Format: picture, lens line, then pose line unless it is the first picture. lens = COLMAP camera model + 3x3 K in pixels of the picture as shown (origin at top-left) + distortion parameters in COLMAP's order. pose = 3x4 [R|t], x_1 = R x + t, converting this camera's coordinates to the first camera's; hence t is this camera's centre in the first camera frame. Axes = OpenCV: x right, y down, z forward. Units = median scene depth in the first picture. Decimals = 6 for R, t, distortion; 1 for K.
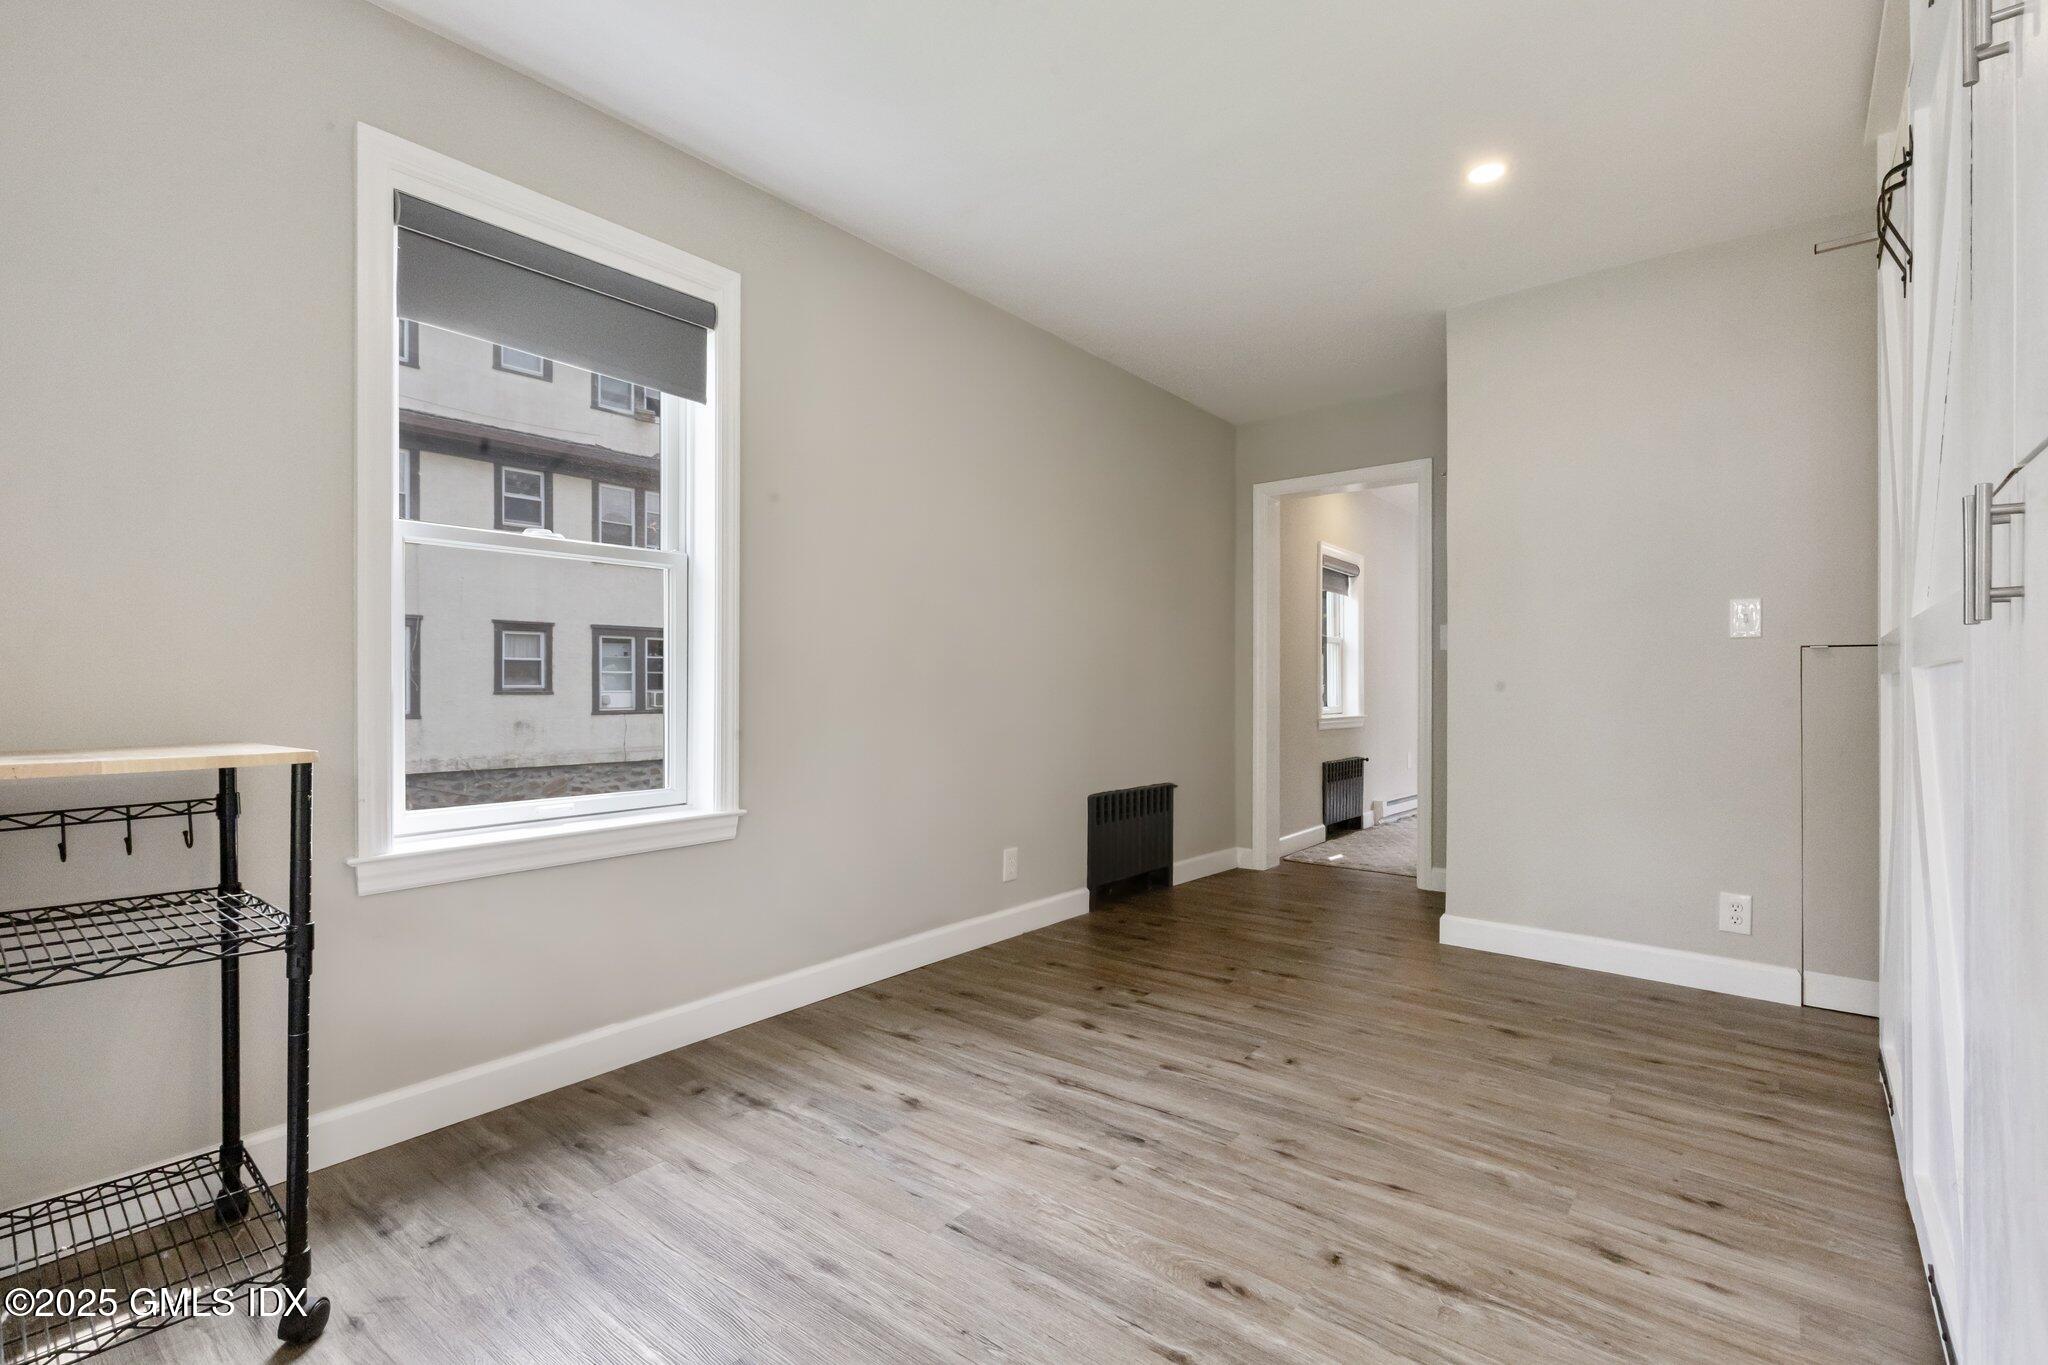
lens RADIAL K [[914.3, 0, 1019.4], [0, 914.3, 682.7], [0, 0, 1]] dist [0.001516, -0.000210]
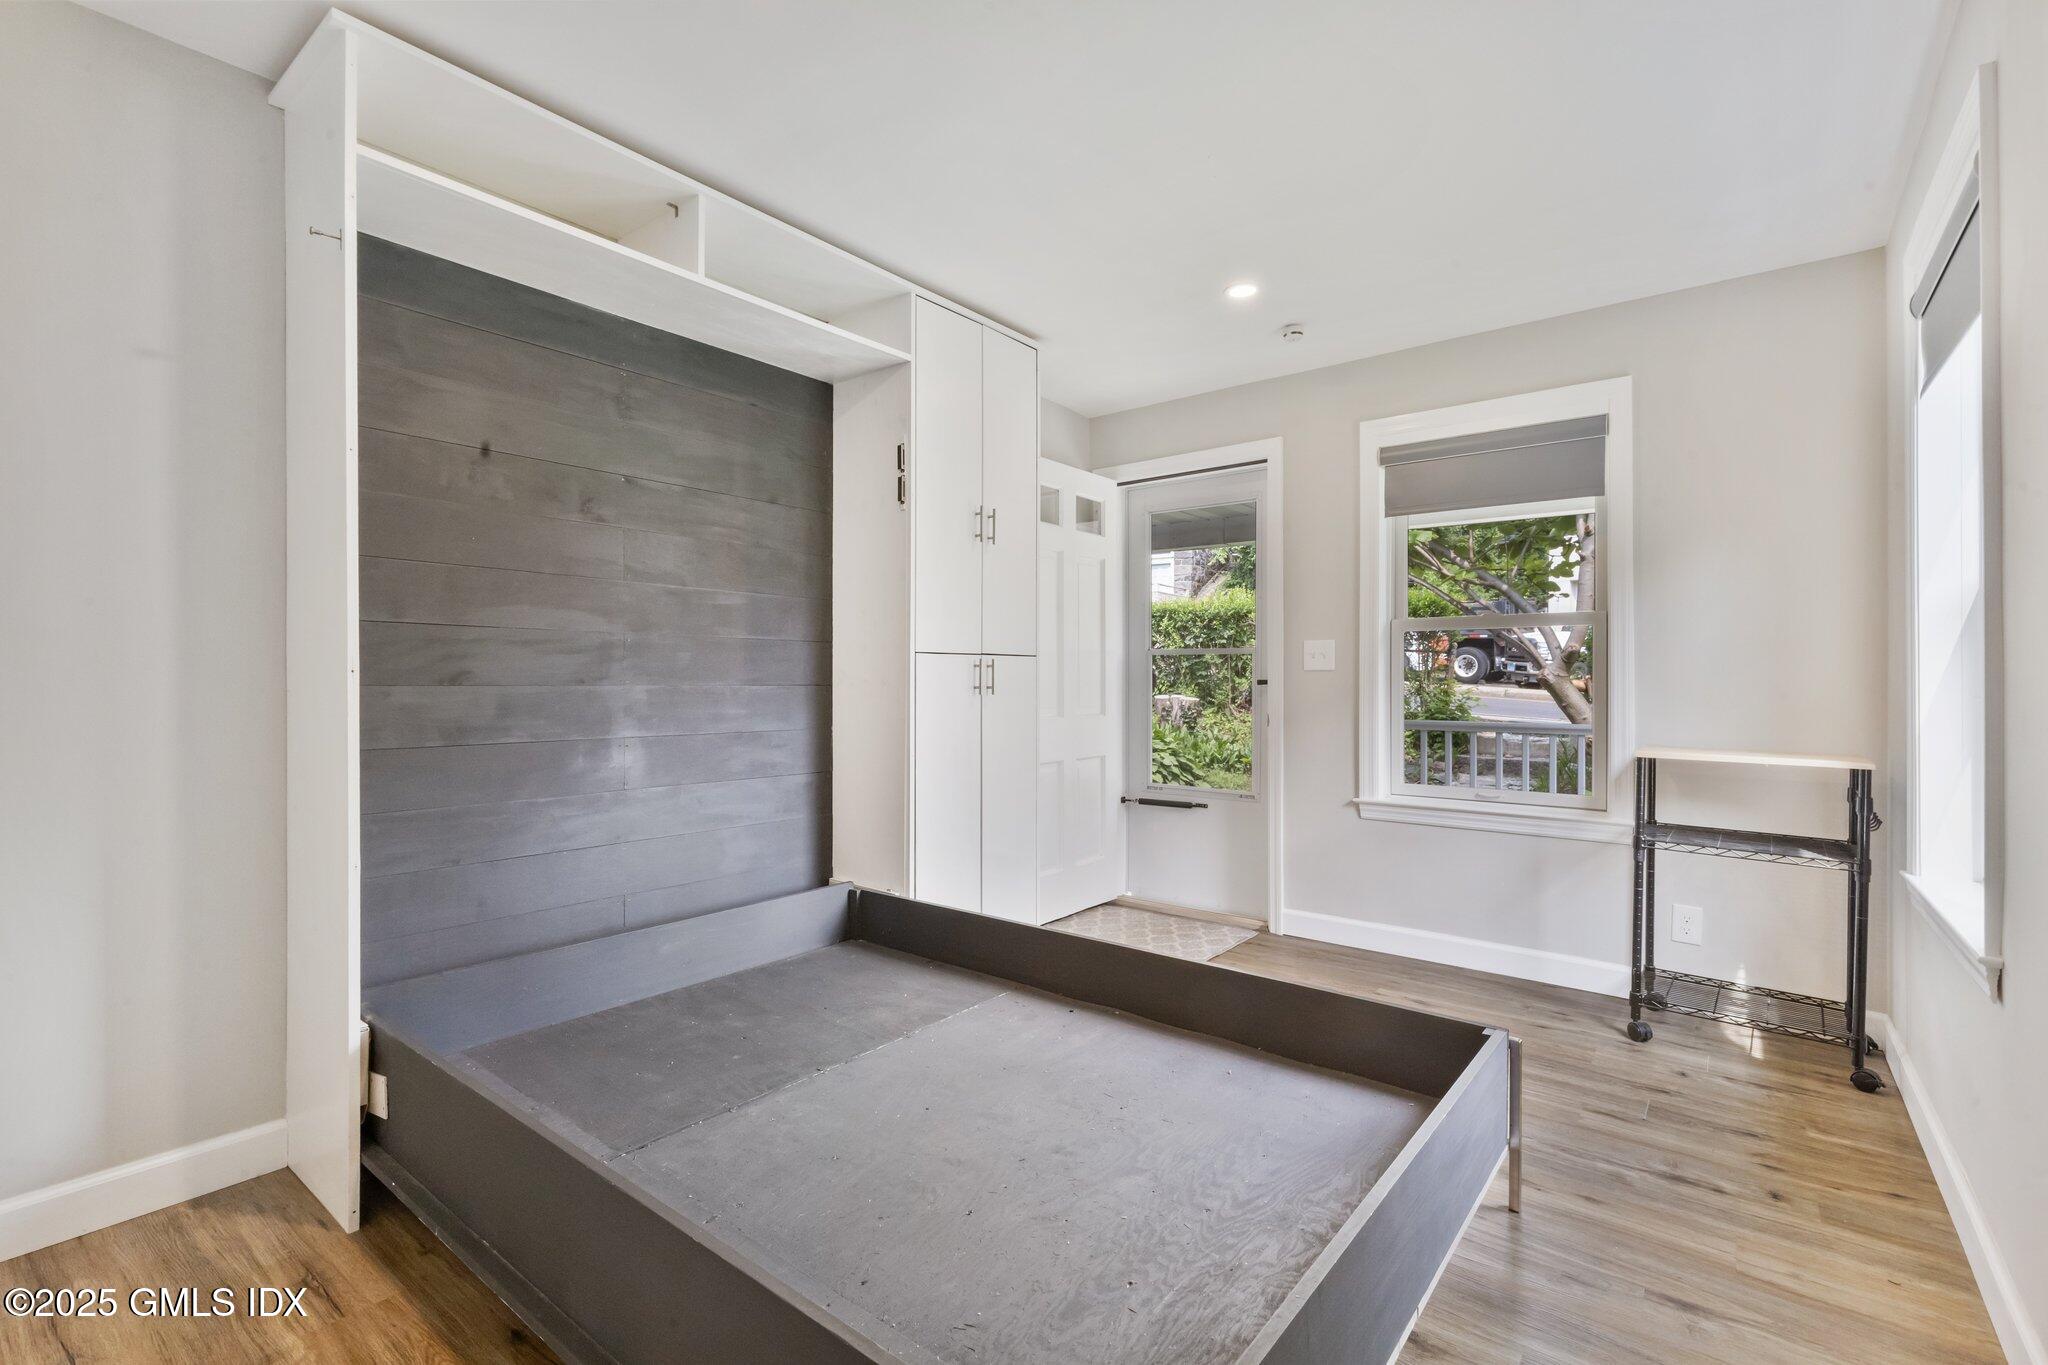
lens RADIAL K [[932.6, 0, 1027.6], [0, 932.6, 674.2], [0, 0, 1]] dist [0.002620, 0.000301]
pose [[-0.999141, 0.004044, -0.041239, 0.427260], [0.004203, 0.999984, -0.003757, -0.059014], [0.041223, -0.003927, -0.999142, 1.971967]]
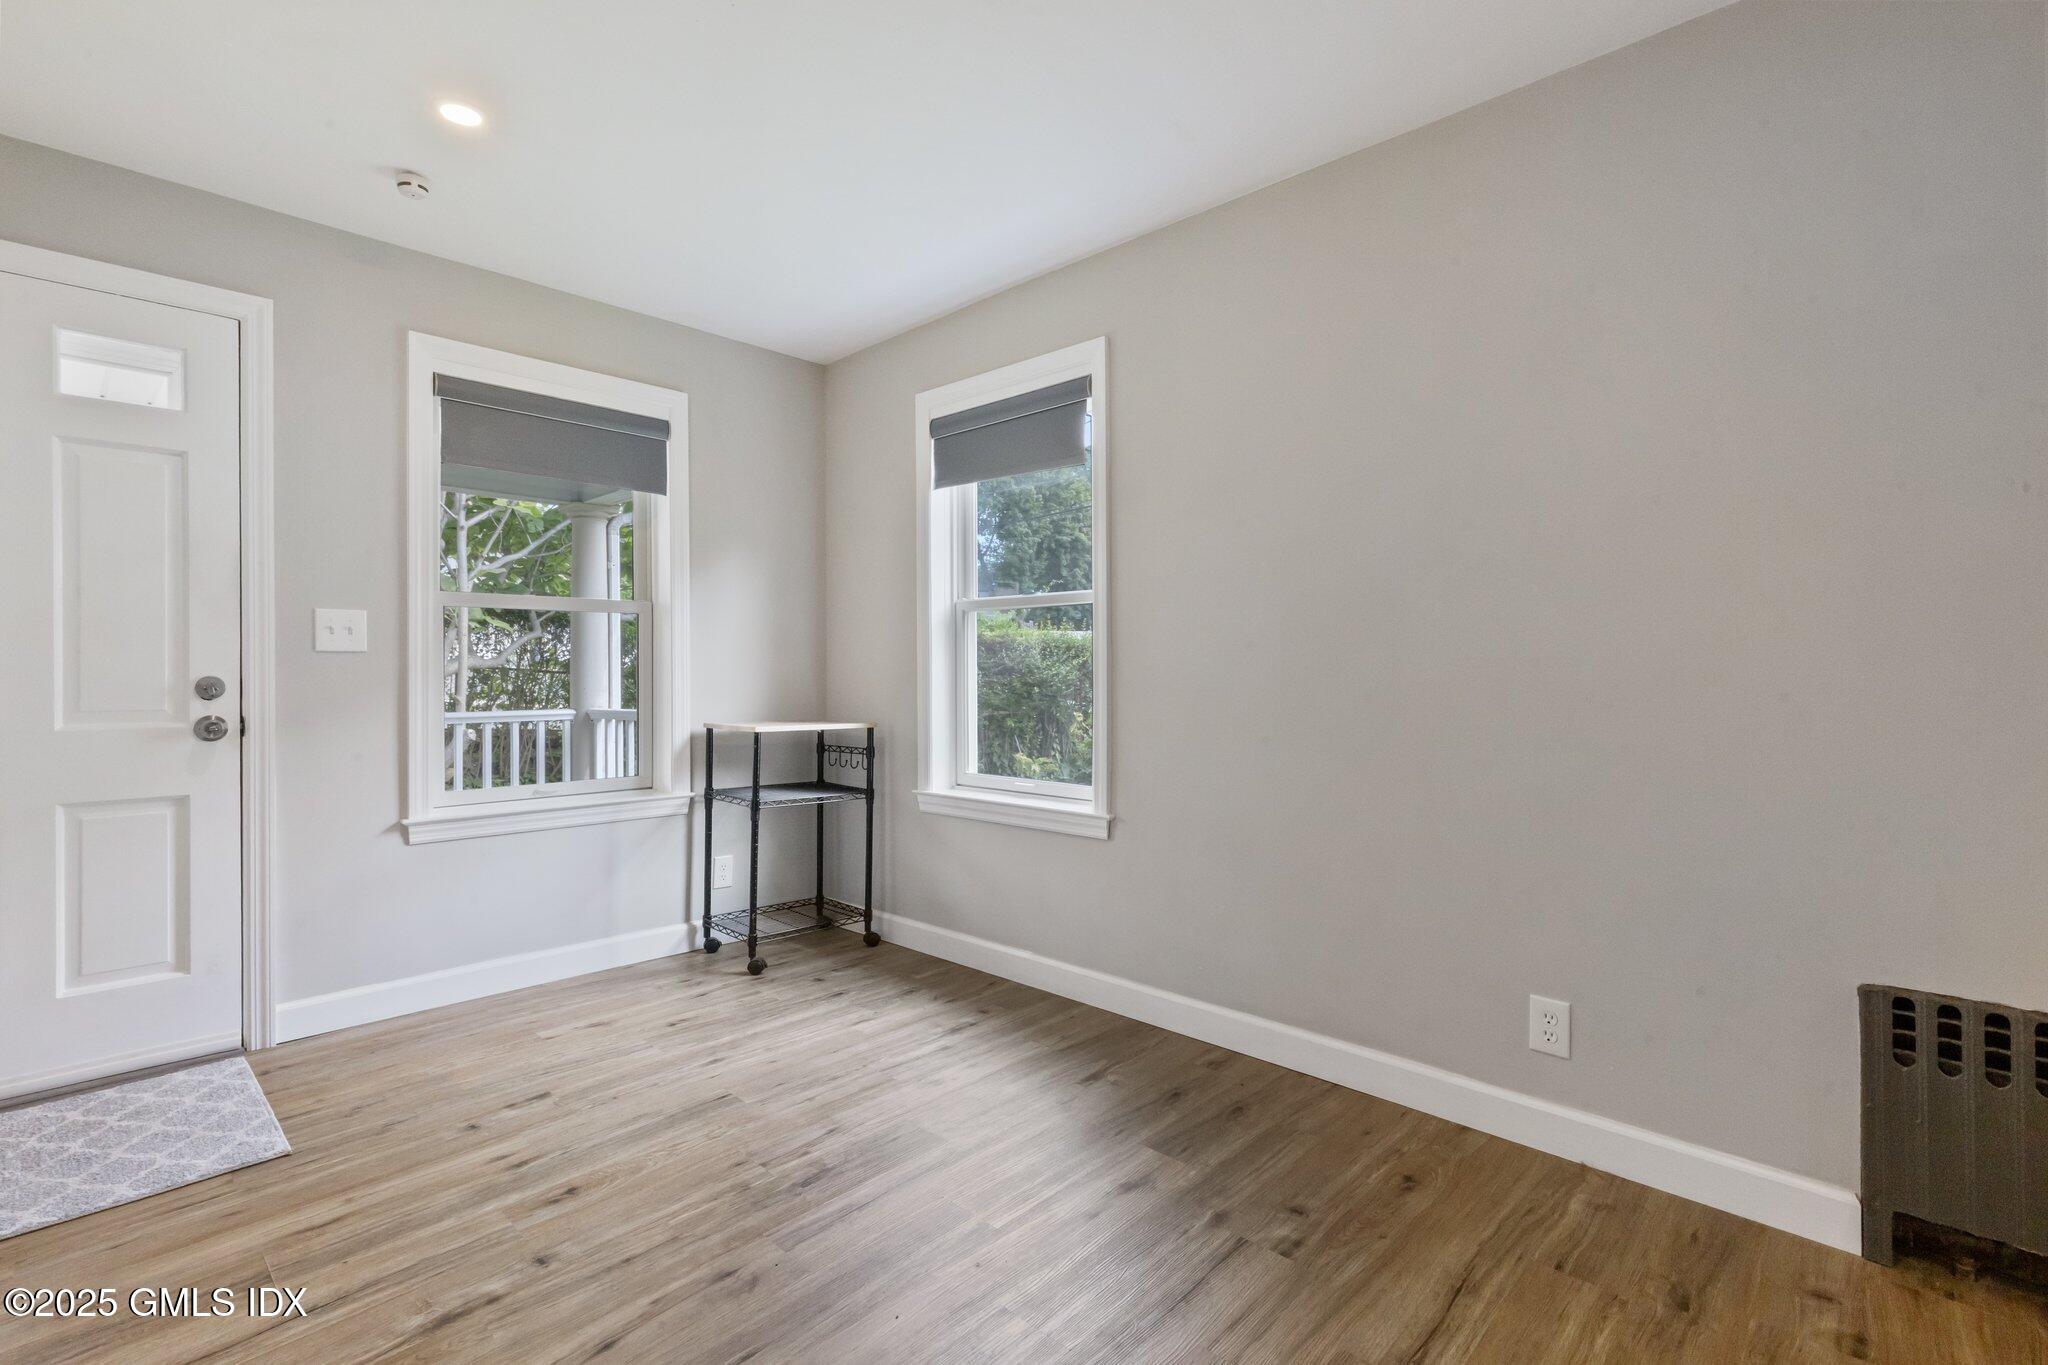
lens RADIAL K [[932.6, 0, 1027.6], [0, 932.6, 674.2], [0, 0, 1]] dist [0.002620, 0.000301]
pose [[-0.063300, 0.005862, -0.997977, 1.035084], [-0.001889, 0.999980, 0.005994, -0.049101], [0.997993, 0.002265, -0.063287, 1.210891]]
